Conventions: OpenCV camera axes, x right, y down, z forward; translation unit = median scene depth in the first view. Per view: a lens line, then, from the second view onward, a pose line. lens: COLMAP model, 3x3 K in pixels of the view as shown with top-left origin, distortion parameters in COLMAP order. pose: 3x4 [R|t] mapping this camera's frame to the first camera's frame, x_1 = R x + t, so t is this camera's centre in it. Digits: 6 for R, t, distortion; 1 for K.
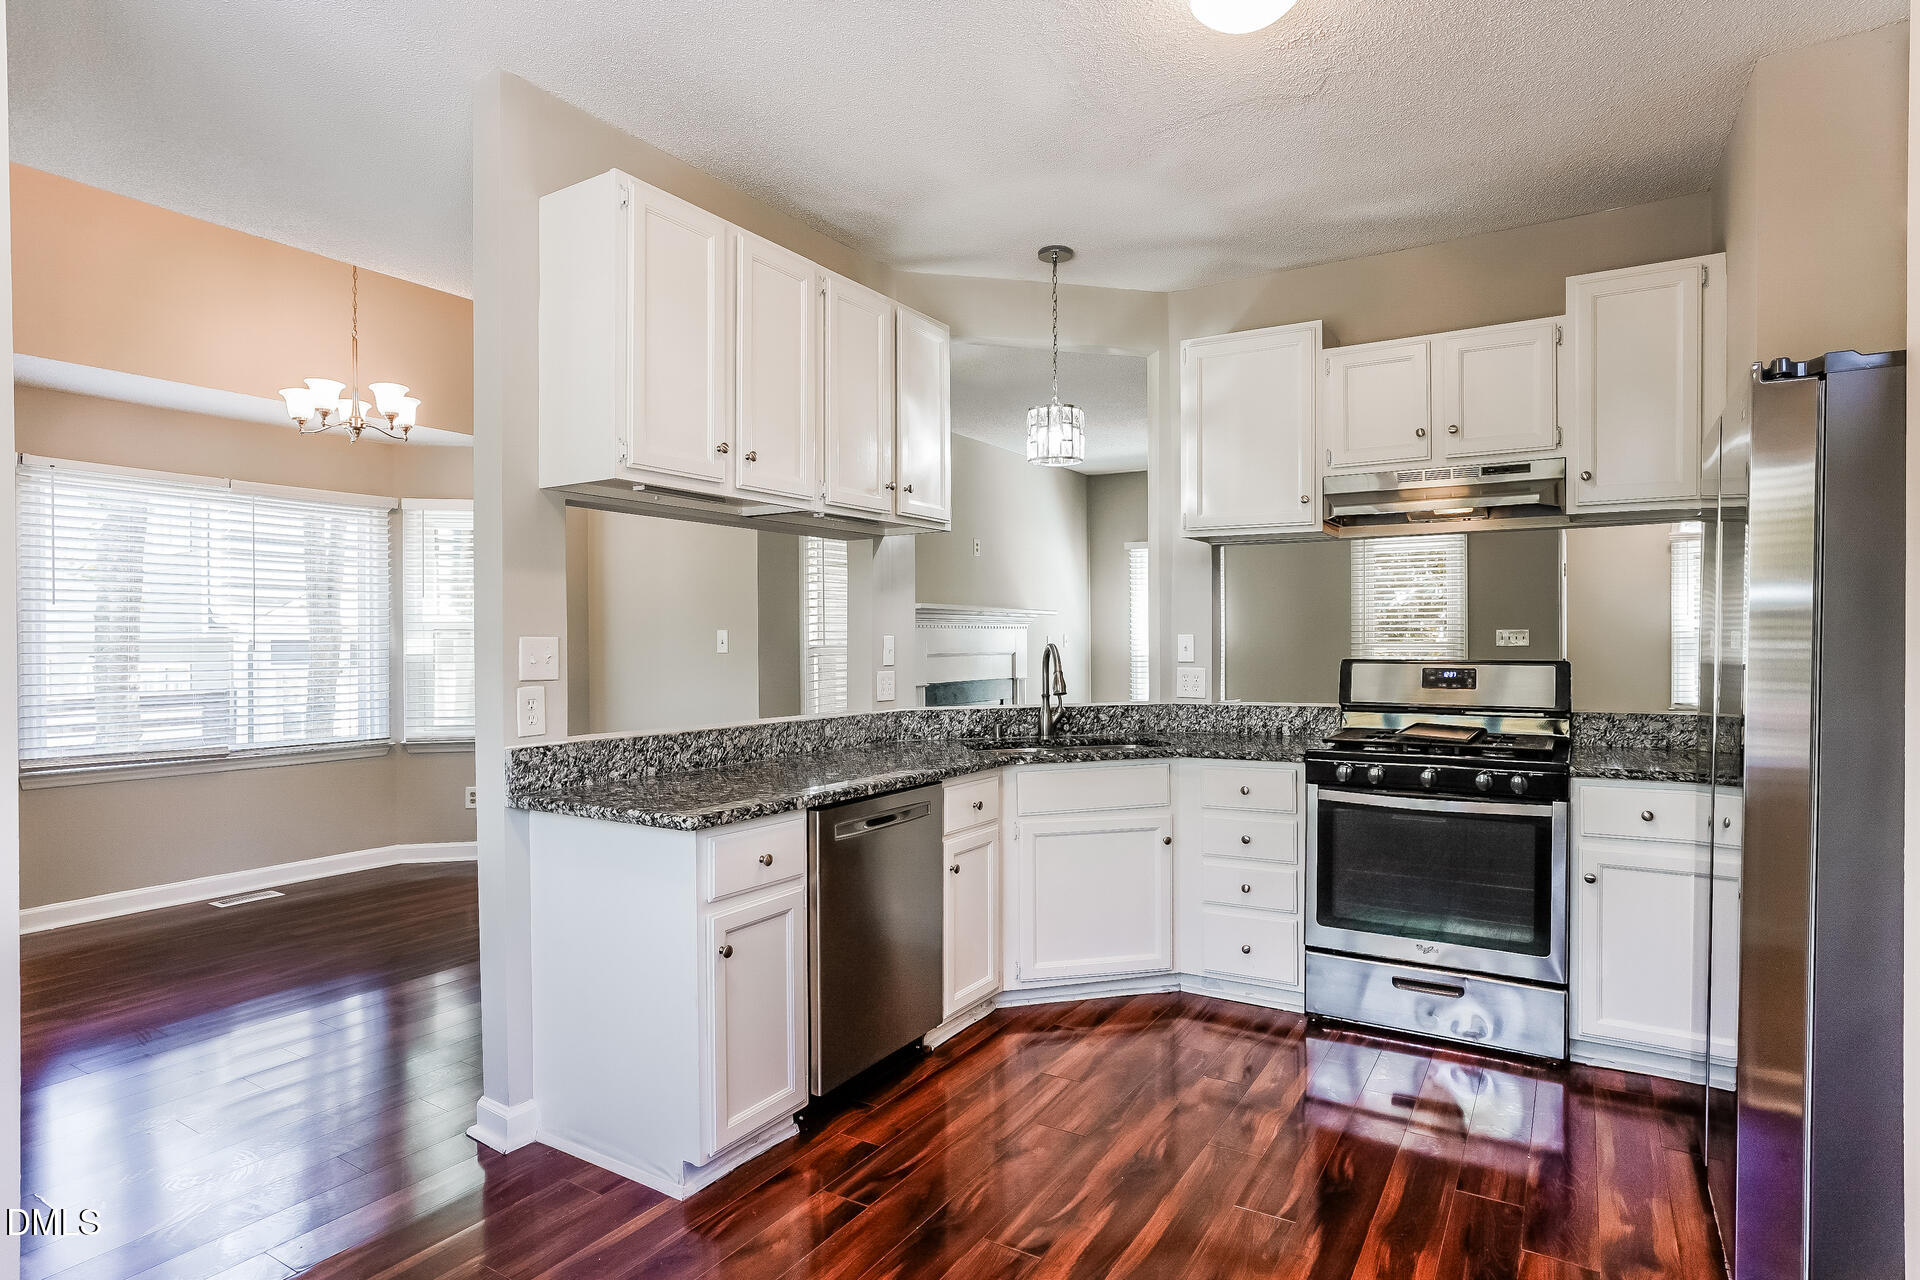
lens RADIAL K [[996.5, 0, 951.9], [0, 996.5, 646.8], [0, 0, 1]] dist [-0.012306, 0.003008]
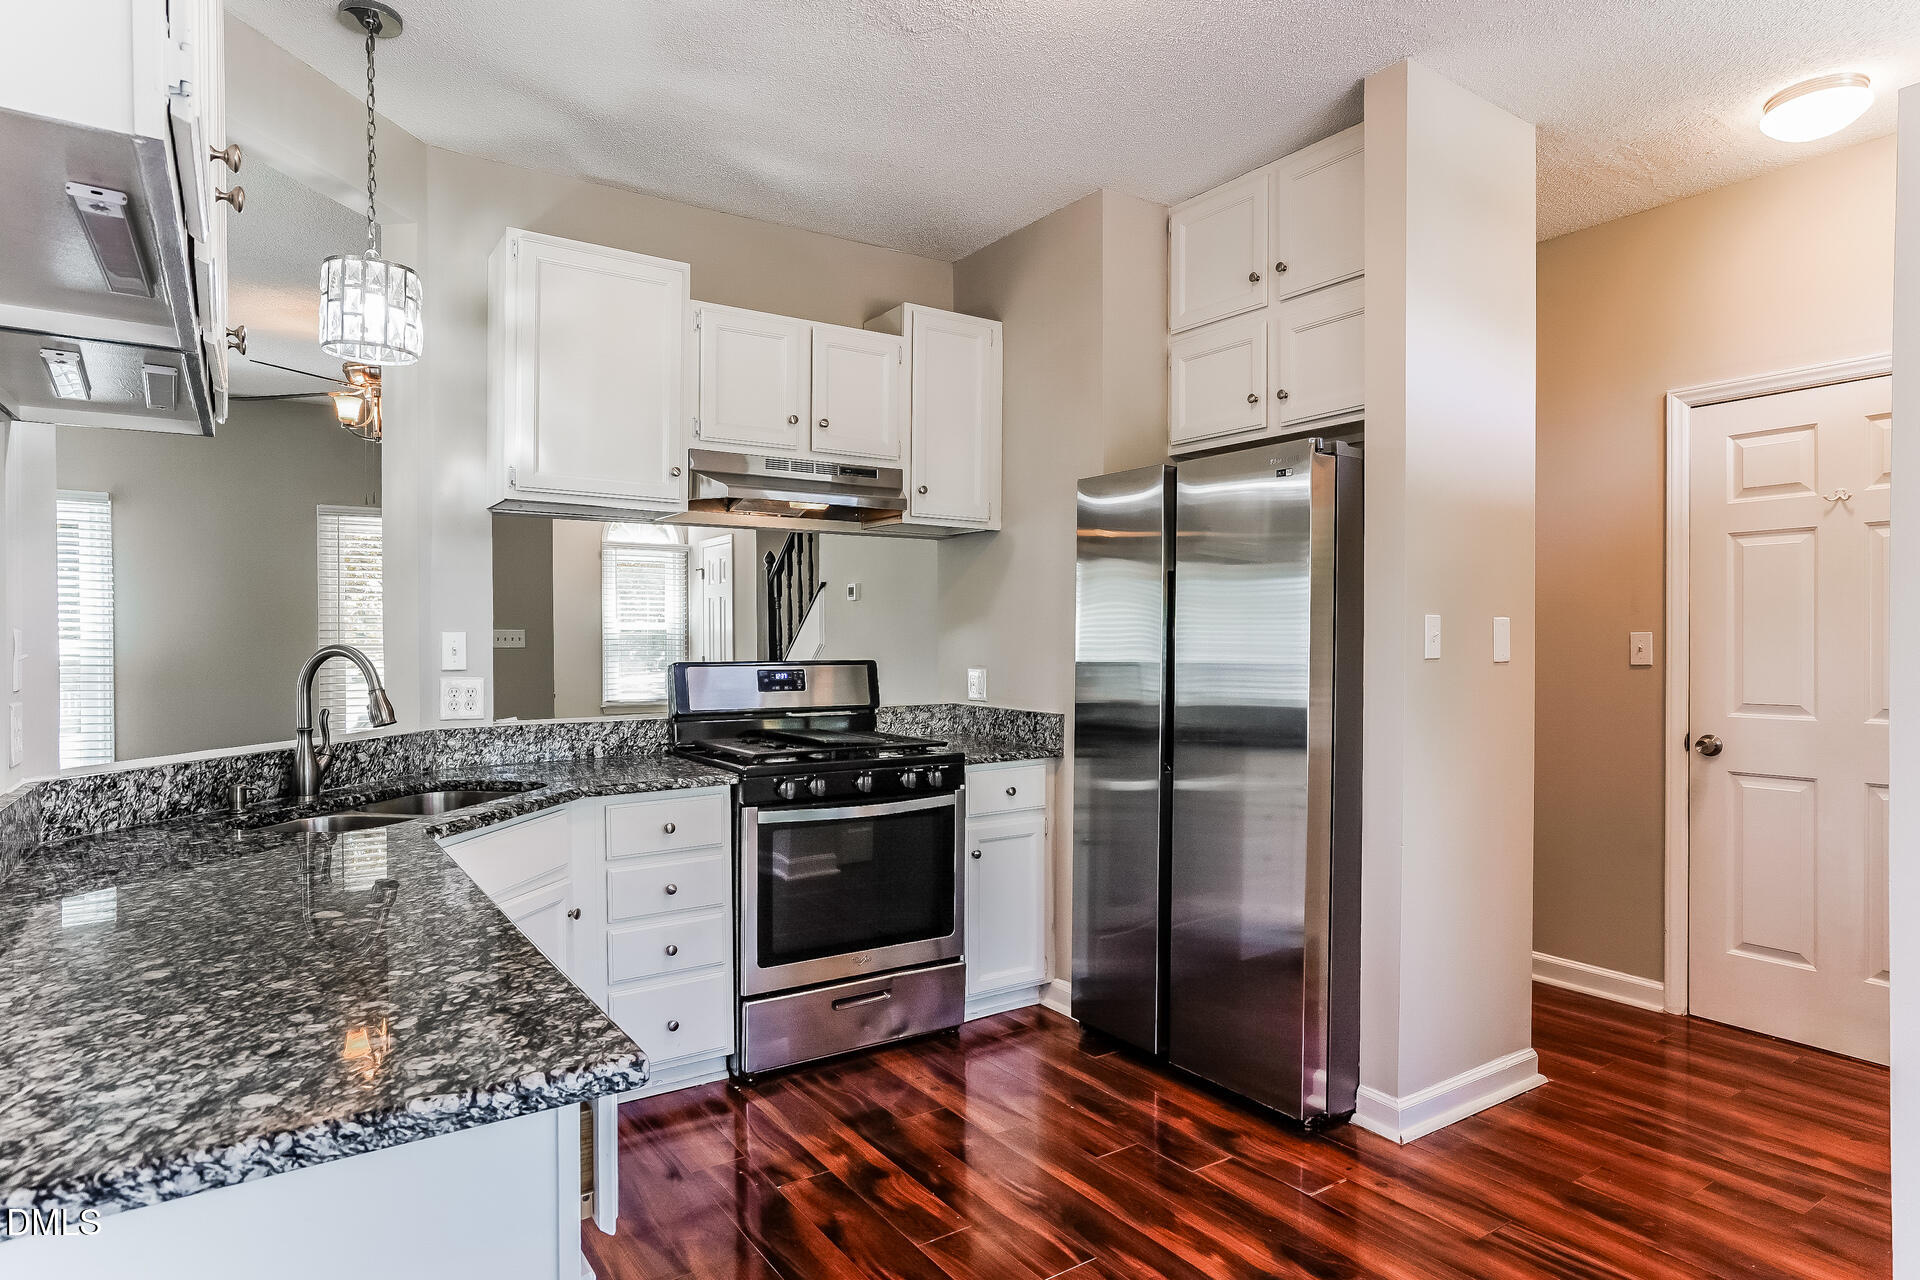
lens RADIAL K [[1074.3, 0, 950.0], [0, 1074.3, 654.5], [0, 0, 1]] dist [-0.022854, 0.002275]
pose [[0.426203, -0.009291, 0.904580, -0.384957], [0.005103, 0.999956, 0.007866, -0.000599], [-0.904613, 0.001264, 0.426232, 0.429775]]
